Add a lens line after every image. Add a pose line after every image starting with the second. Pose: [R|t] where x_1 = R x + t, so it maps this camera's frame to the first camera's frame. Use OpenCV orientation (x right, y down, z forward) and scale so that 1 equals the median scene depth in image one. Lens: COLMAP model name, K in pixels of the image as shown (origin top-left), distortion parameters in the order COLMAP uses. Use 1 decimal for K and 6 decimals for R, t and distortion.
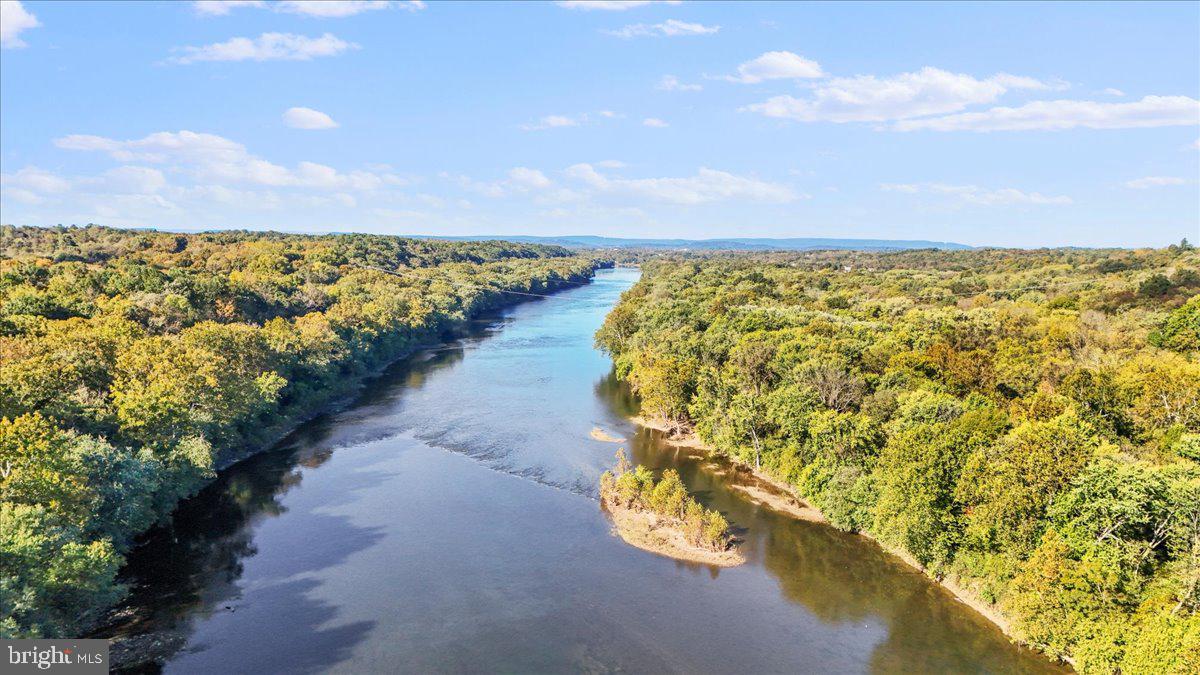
lens RADIAL K [[874.8, 0, 600.0], [0, 874.8, 337.5], [0, 0, 1]] dist [0.079402, -0.089391]
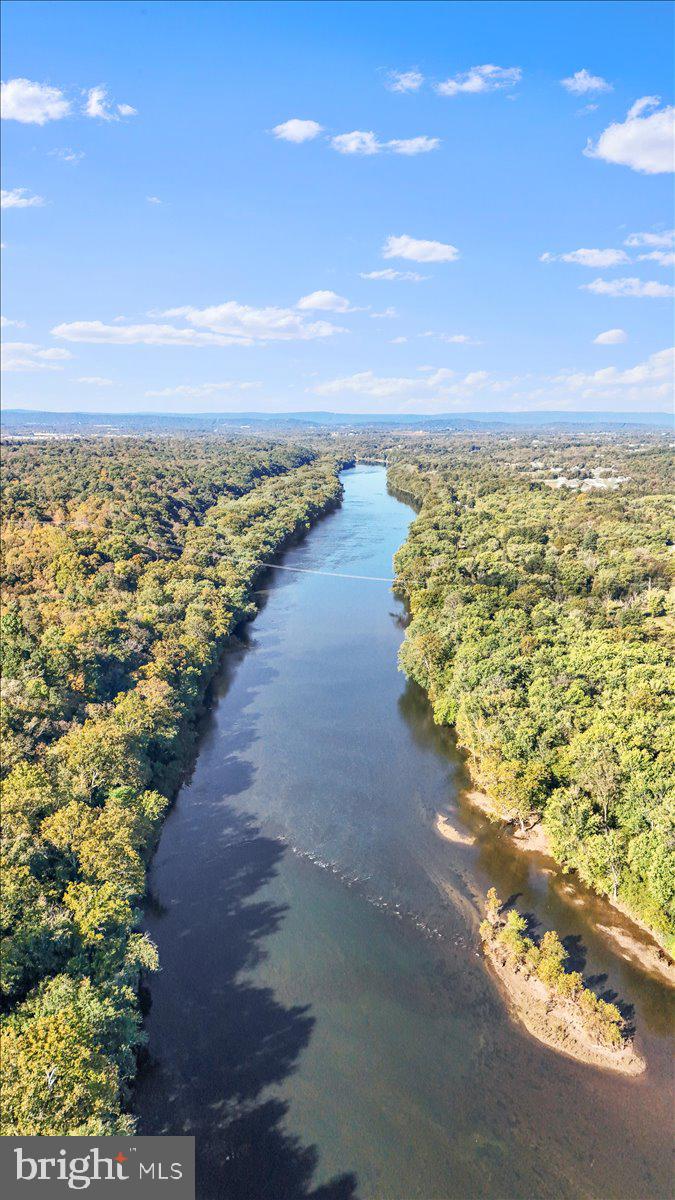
lens RADIAL K [[874.8, 0, 337.5], [0, 874.8, 600.0], [0, 0, 1]] dist [0.079402, -0.089391]
pose [[0.999927, -0.012020, -0.001361, -0.109702], [0.012091, 0.996599, 0.081508, -0.217248], [0.000377, -0.081519, 0.996672, -0.043942]]
